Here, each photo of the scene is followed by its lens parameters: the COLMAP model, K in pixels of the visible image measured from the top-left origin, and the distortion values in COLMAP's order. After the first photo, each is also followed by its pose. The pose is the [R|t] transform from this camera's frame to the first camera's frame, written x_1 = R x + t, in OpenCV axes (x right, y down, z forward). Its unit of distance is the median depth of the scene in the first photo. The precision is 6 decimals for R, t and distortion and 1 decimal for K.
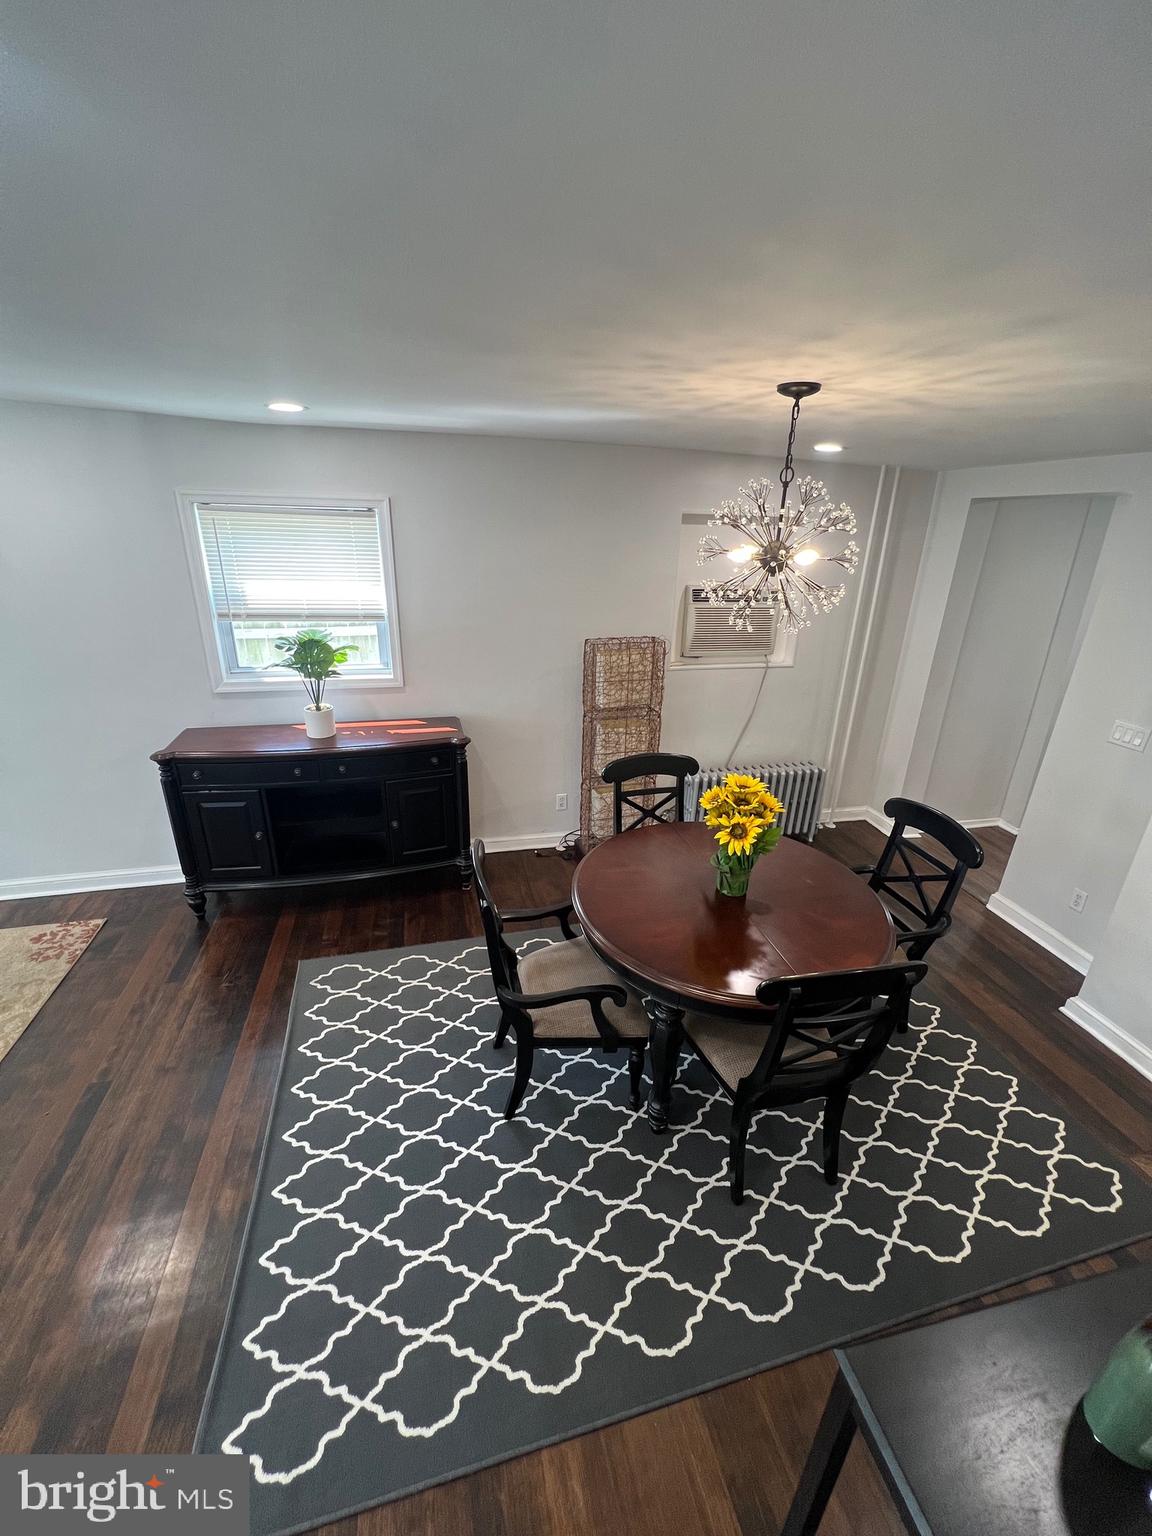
lens RADIAL K [[612.9, 0, 582.6], [0, 612.9, 765.6], [0, 0, 1]] dist [-0.001568, 0.000141]
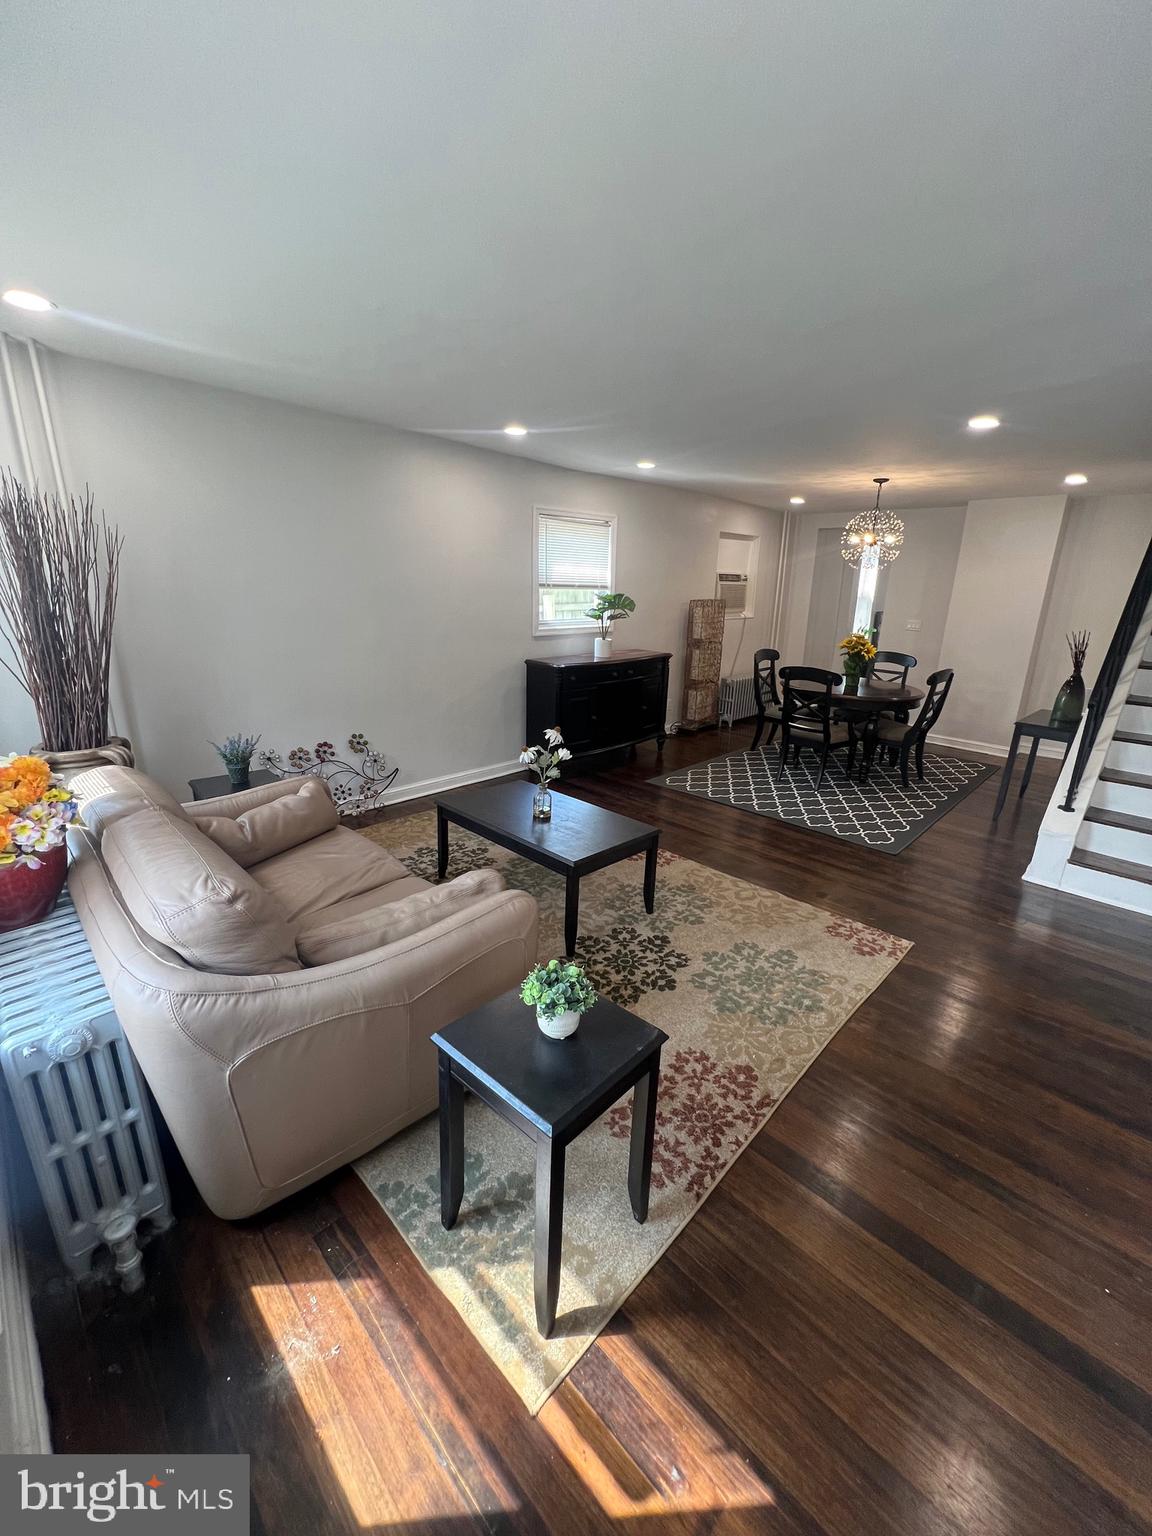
lens RADIAL K [[612.9, 0, 582.6], [0, 612.9, 765.6], [0, 0, 1]] dist [-0.001568, 0.000141]
pose [[0.857375, -0.160650, 0.488977, -1.384461], [0.193081, 0.981049, -0.016232, 0.262986], [-0.477103, 0.108329, 0.872145, -0.381332]]
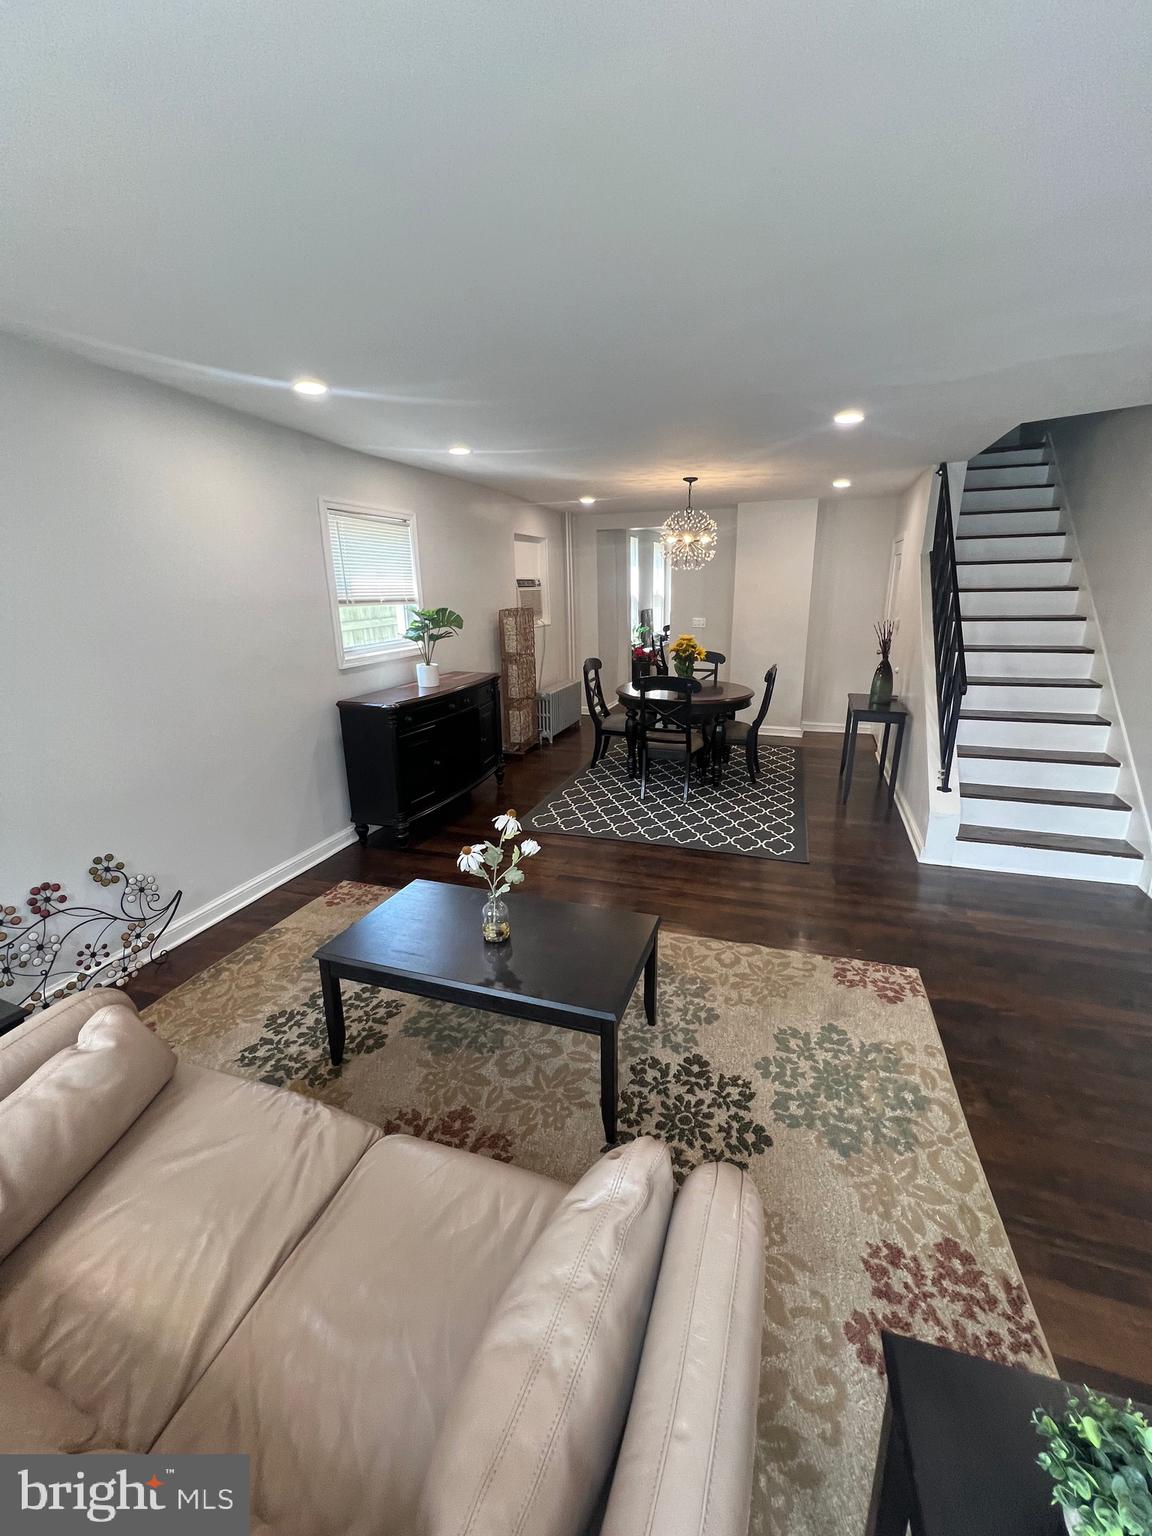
lens RADIAL K [[612.9, 0, 582.6], [0, 612.9, 765.6], [0, 0, 1]] dist [-0.001568, 0.000141]
pose [[0.550222, -0.272346, 0.789356, -1.405001], [0.335635, 0.937723, 0.089582, 0.108967], [-0.764595, 0.215646, 0.607364, -0.018995]]
